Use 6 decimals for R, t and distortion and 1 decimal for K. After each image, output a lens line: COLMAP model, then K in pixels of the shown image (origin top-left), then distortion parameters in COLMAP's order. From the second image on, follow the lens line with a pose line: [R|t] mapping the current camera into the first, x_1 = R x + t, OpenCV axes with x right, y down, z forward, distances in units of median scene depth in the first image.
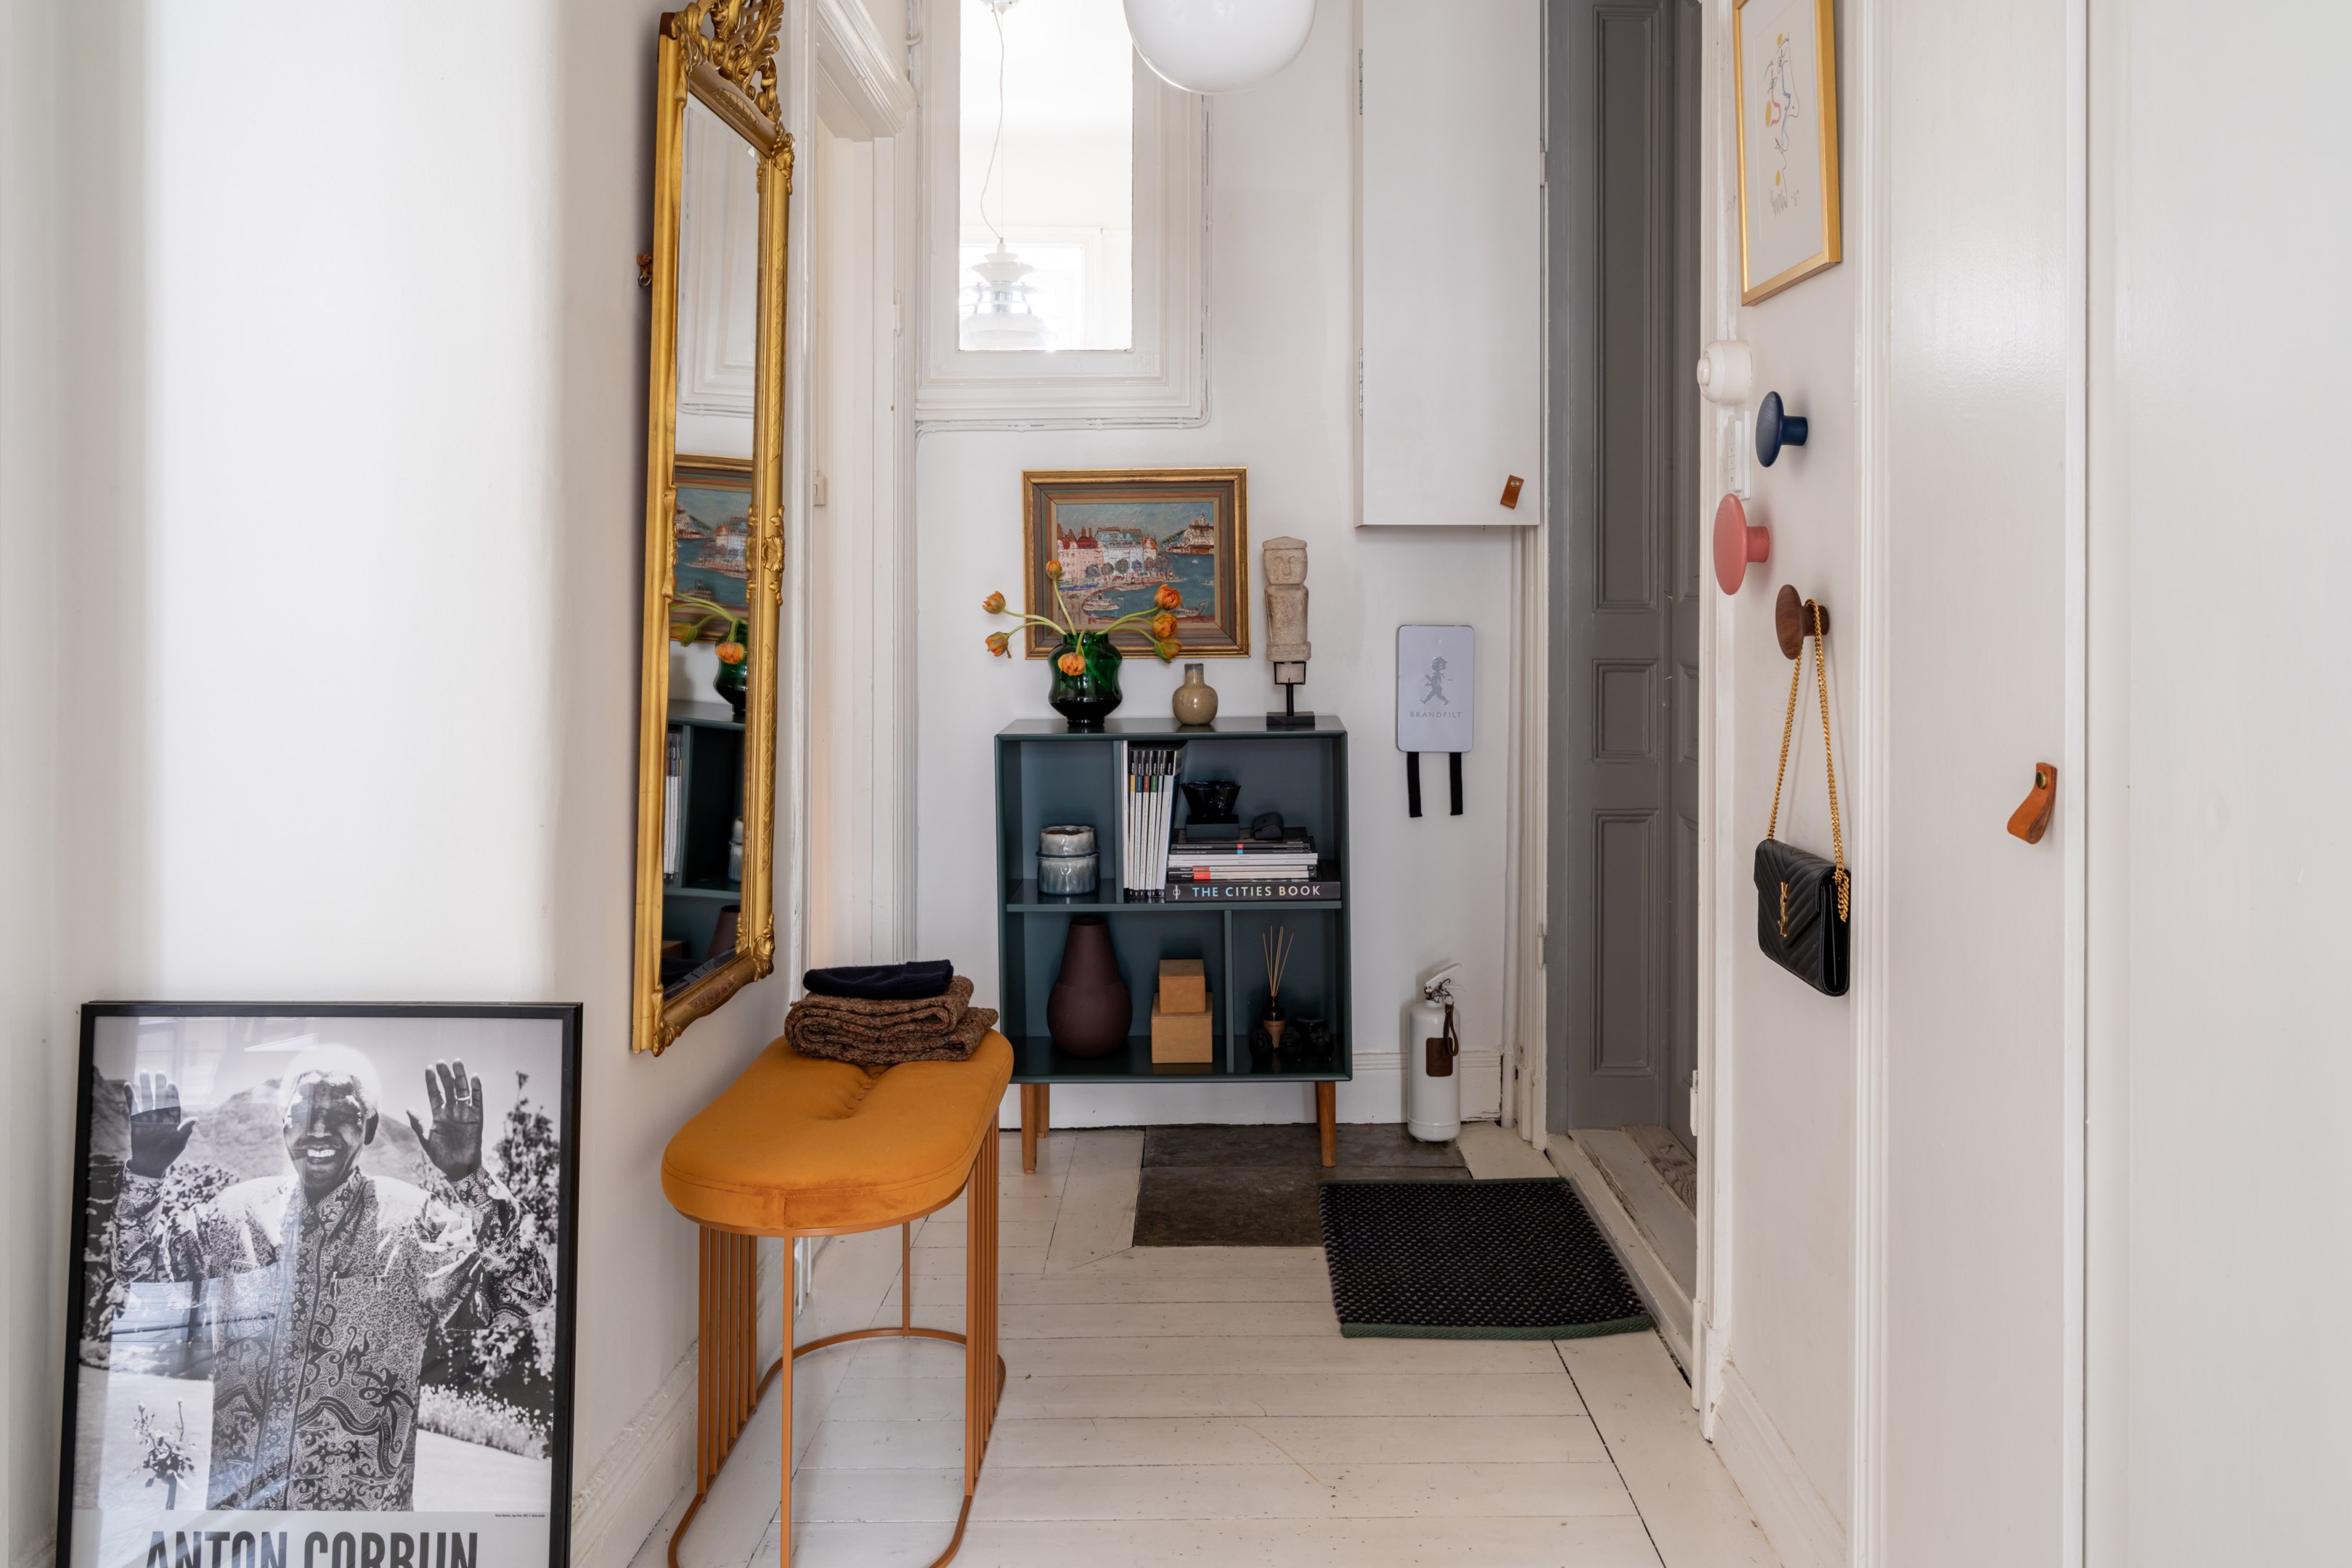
lens RADIAL K [[1798.8, 0, 1240.8], [0, 1798.8, 669.8], [0, 0, 1]] dist [0.000616, -0.007585]
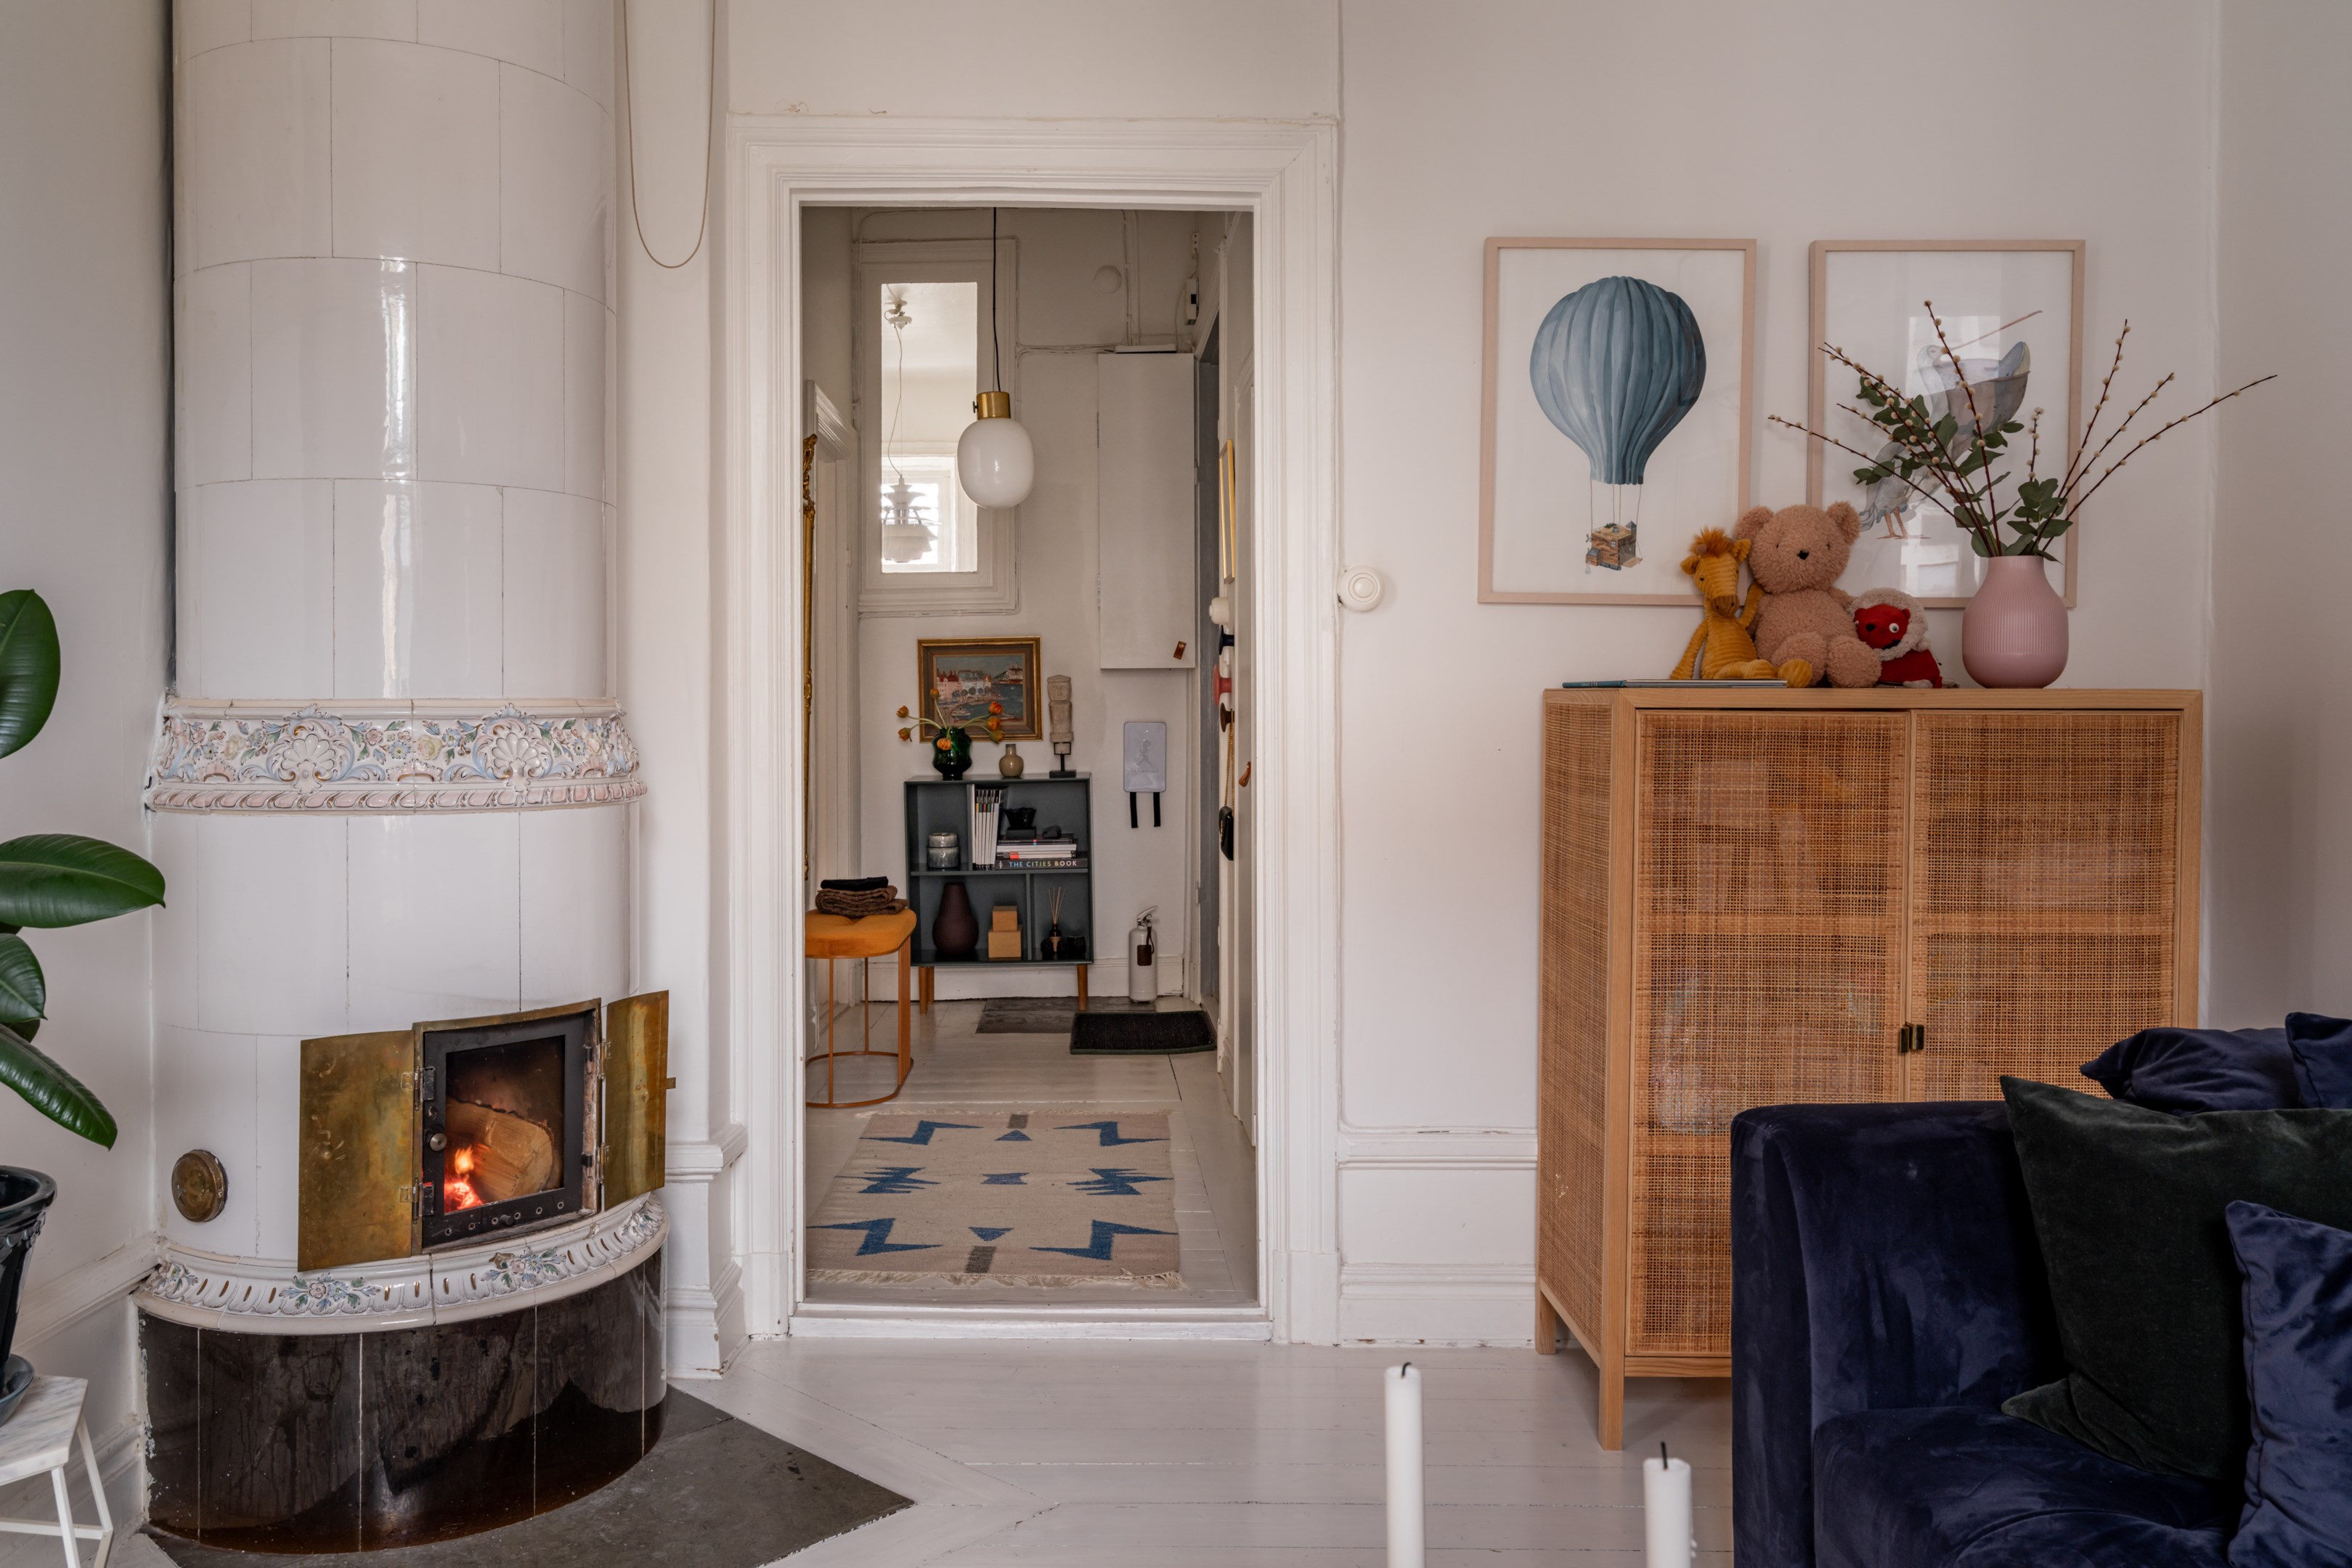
lens RADIAL K [[1798.8, 0, 1120.1], [0, 1798.8, 759.2], [0, 0, 1]] dist [0.000616, -0.007585]
pose [[0.999947, -0.008133, -0.006390, 0.098728], [0.008074, 0.999926, -0.009126, 0.030239], [0.006464, 0.009074, 0.999938, -0.853116]]
